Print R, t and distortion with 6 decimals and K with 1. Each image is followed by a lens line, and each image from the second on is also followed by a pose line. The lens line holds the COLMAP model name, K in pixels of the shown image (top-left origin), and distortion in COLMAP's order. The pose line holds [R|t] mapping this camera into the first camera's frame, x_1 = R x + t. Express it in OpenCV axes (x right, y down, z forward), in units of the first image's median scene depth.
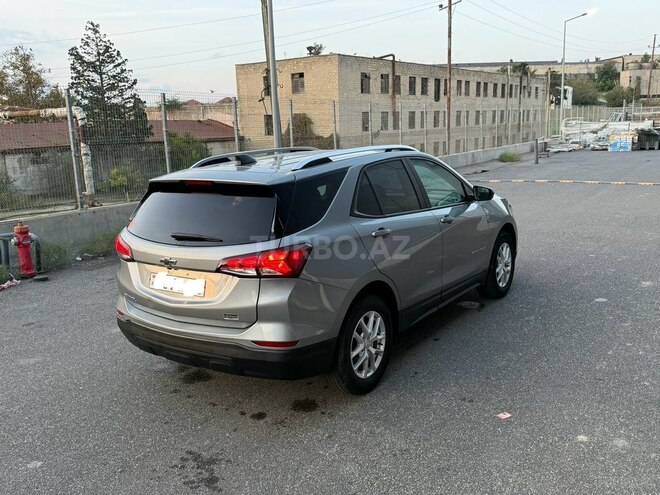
lens RADIAL K [[603.3, 0, 324.3], [0, 603.3, 248.0], [0, 0, 1]] dist [0.104134, -0.196662]
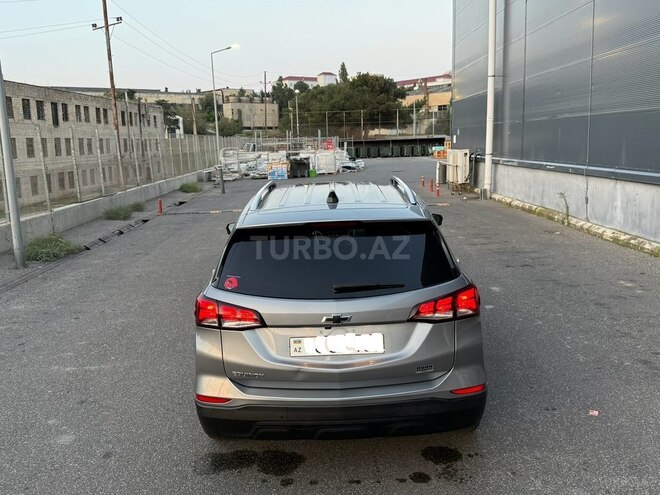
lens RADIAL K [[639.1, 0, 325.5], [0, 639.1, 249.8], [0, 0, 1]] dist [0.133487, -0.289719]
pose [[0.823649, -0.087491, 0.560311, -0.066304], [0.116453, 0.993065, -0.016120, -0.005297], [-0.555015, 0.078527, 0.828126, 0.023324]]
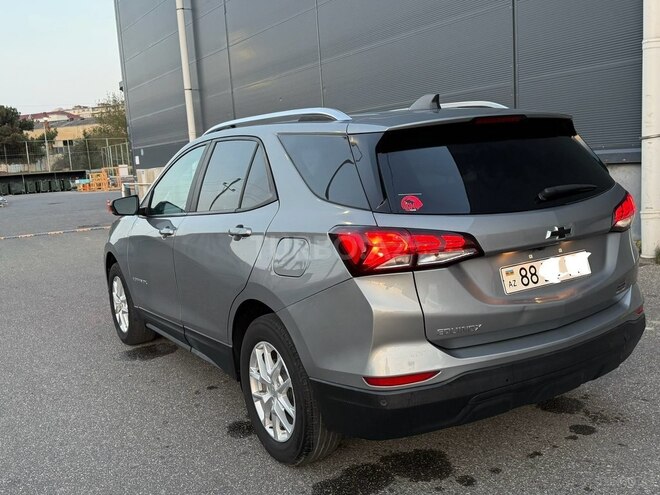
lens RADIAL K [[639.1, 0, 325.5], [0, 639.1, 249.8], [0, 0, 1]] dist [0.133487, -0.289719]
pose [[0.391367, -0.118079, 0.912628, -0.084906], [0.232336, 0.972284, 0.026164, -0.003049], [-0.890423, 0.201796, 0.407953, 0.082638]]
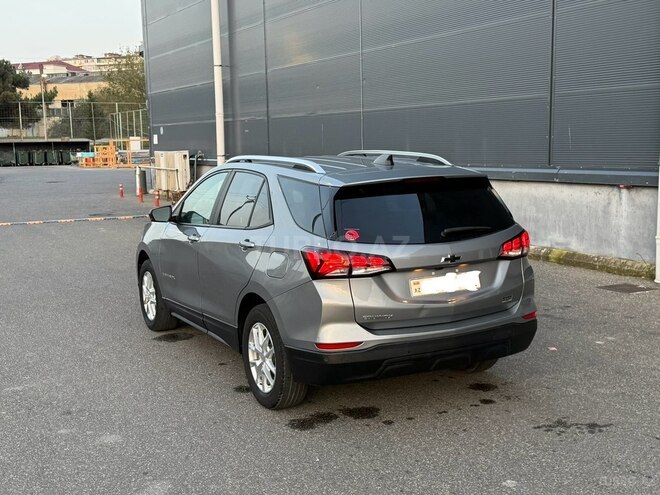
lens RADIAL K [[830.9, 0, 330.0], [0, 830.9, 247.5], [0, 0, 1]] dist [0.116546, -0.063711]
pose [[0.454814, -0.090732, 0.885953, -0.132630], [0.180669, 0.983512, 0.007975, -0.003581], [-0.872068, 0.156437, 0.463707, 0.048256]]
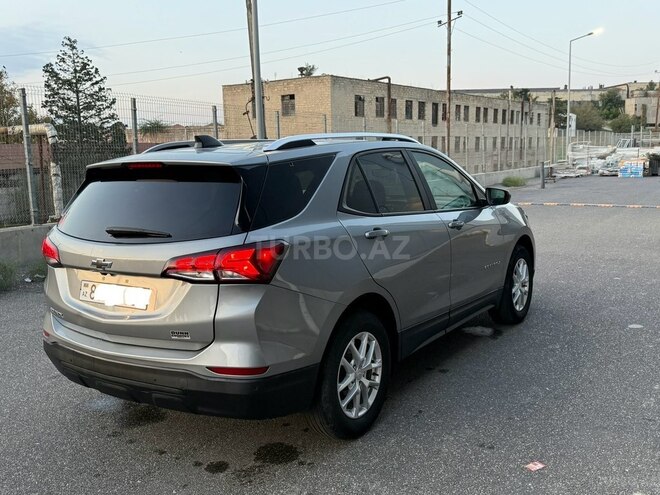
lens RADIAL K [[639.1, 0, 325.5], [0, 639.1, 249.8], [0, 0, 1]] dist [0.133487, -0.289719]
pose [[0.999865, 0.006383, 0.015164, 0.001336], [-0.005622, 0.998748, -0.049700, 0.003792], [-0.015462, 0.049608, 0.998649, 0.015044]]
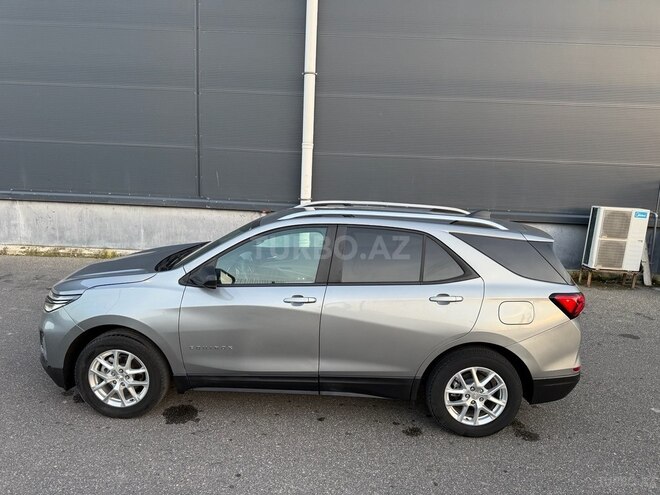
lens RADIAL K [[464.2, 0, 330.0], [0, 464.2, 247.5], [0, 0, 1]] dist [0.049025, -0.066987]
pose [[-0.555017, -0.124245, 0.822508, -0.074988], [0.139373, 0.960916, 0.239199, -0.035067], [-0.820080, 0.247395, -0.516008, 0.174610]]
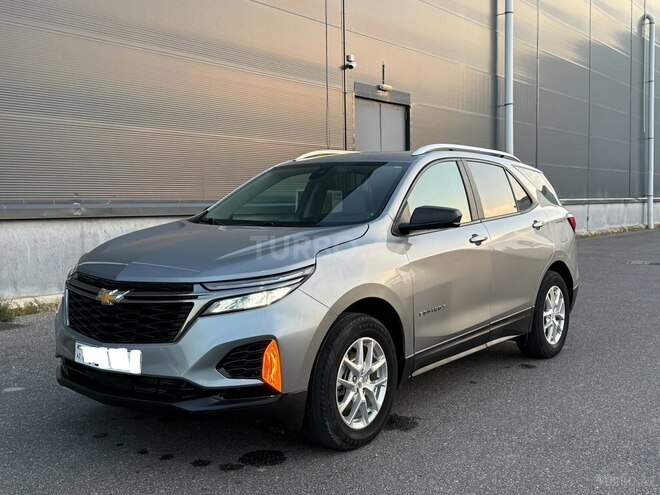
lens RADIAL K [[735.4, 0, 332.2], [0, 735.4, 248.4], [0, 0, 1]] dist [0.153701, -0.337518]
pose [[-0.998434, 0.044681, 0.033676, 0.009438], [0.051774, 0.965989, 0.253348, -0.036279], [-0.021211, 0.254695, -0.966789, 0.248490]]
